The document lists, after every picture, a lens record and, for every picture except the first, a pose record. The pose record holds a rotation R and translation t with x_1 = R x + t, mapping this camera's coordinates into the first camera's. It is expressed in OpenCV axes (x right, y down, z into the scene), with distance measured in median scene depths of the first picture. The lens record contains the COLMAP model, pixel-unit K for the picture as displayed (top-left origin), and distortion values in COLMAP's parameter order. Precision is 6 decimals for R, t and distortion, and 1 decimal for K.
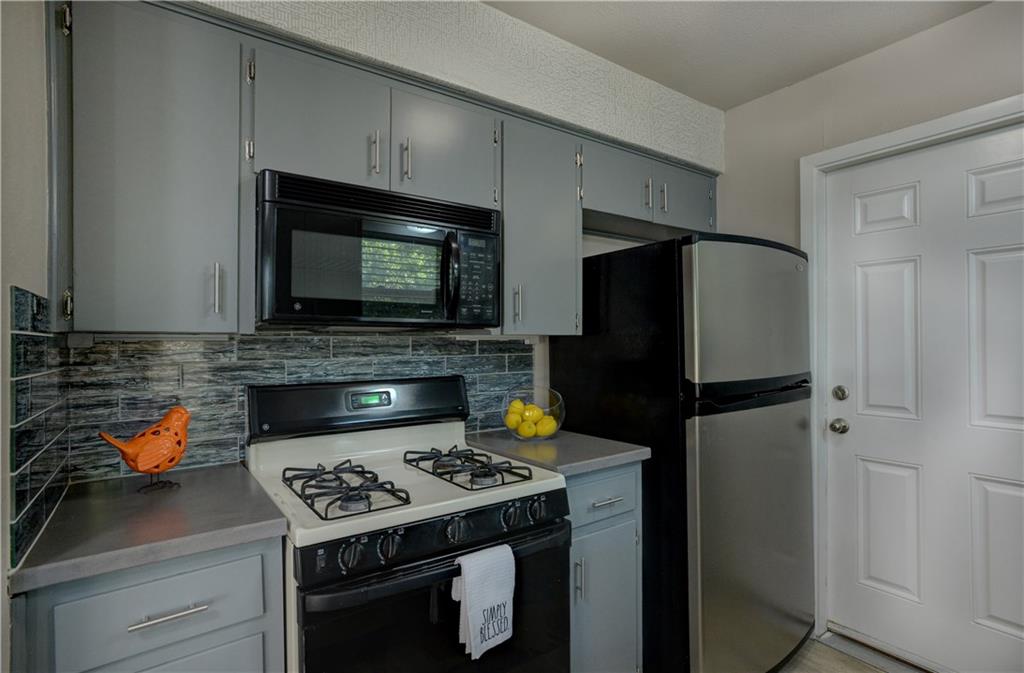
lens RADIAL K [[498.3, 0, 512.9], [0, 498.3, 339.4], [0, 0, 1]] dist [0.001956, 0.001287]
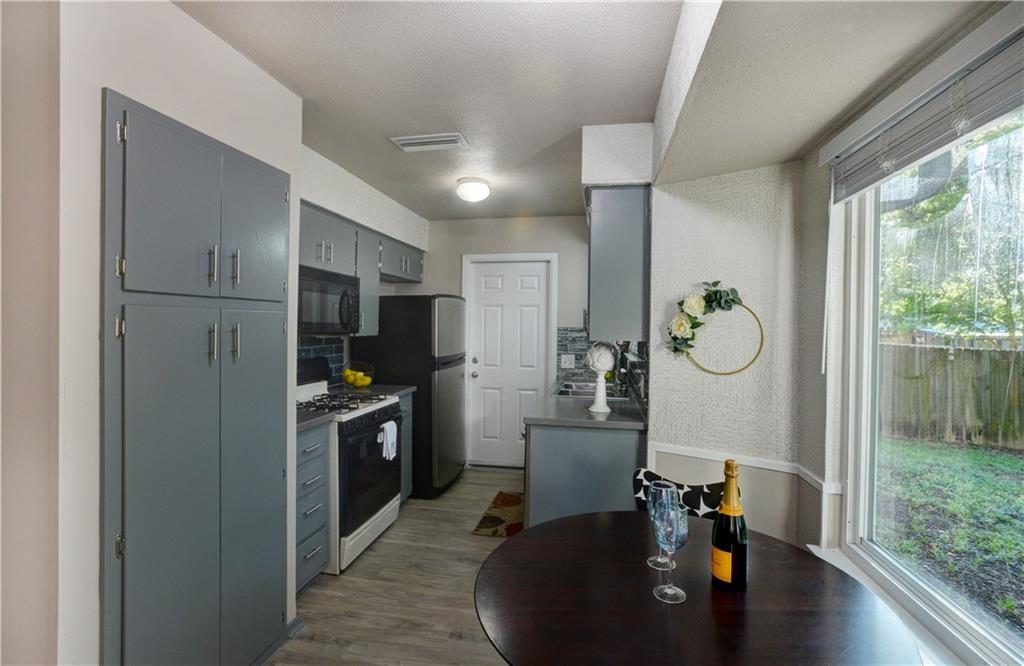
lens RADIAL K [[515.9, 0, 510.1], [0, 515.9, 330.2], [0, 0, 1]] dist [-0.031906, 0.002936]
pose [[0.715001, 0.009283, 0.699062, -0.952460], [-0.017238, 0.999842, 0.004355, -0.047759], [-0.698911, -0.015164, 0.715048, -0.862759]]
